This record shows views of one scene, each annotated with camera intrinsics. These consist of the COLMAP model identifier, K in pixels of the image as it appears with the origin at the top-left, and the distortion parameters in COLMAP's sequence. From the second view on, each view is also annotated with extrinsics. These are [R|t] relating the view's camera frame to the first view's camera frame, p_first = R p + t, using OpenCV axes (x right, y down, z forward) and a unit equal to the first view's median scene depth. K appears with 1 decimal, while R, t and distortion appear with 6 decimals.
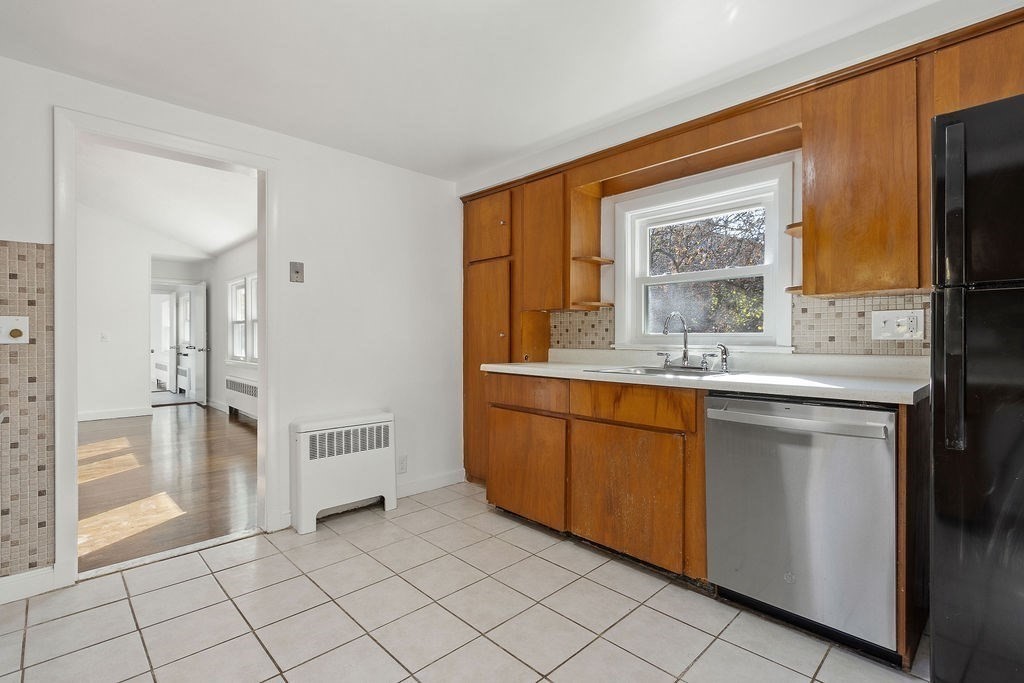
lens RADIAL K [[481.6, 0, 510.5], [0, 481.6, 339.5], [0, 0, 1]] dist [0.022975, -0.000130]
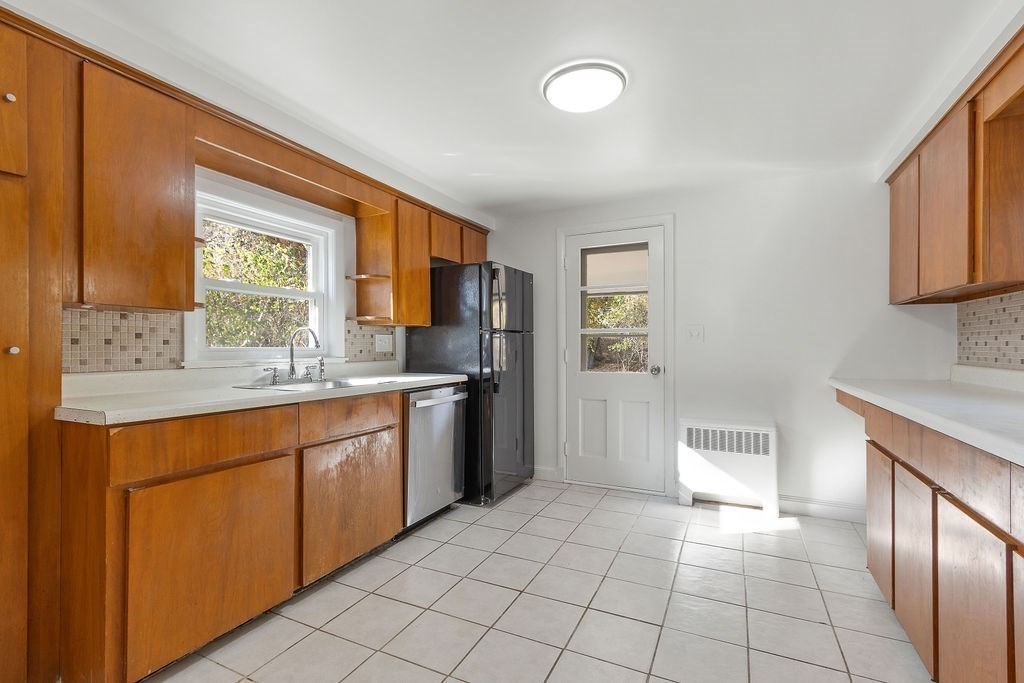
lens RADIAL K [[481.6, 0, 508.5], [0, 481.6, 343.6], [0, 0, 1]] dist [0.022975, -0.000130]
pose [[-0.344593, 0.005881, 0.938734, -0.737307], [0.004316, 0.999980, -0.004680, -0.013851], [-0.938742, 0.002438, -0.344612, 0.893706]]
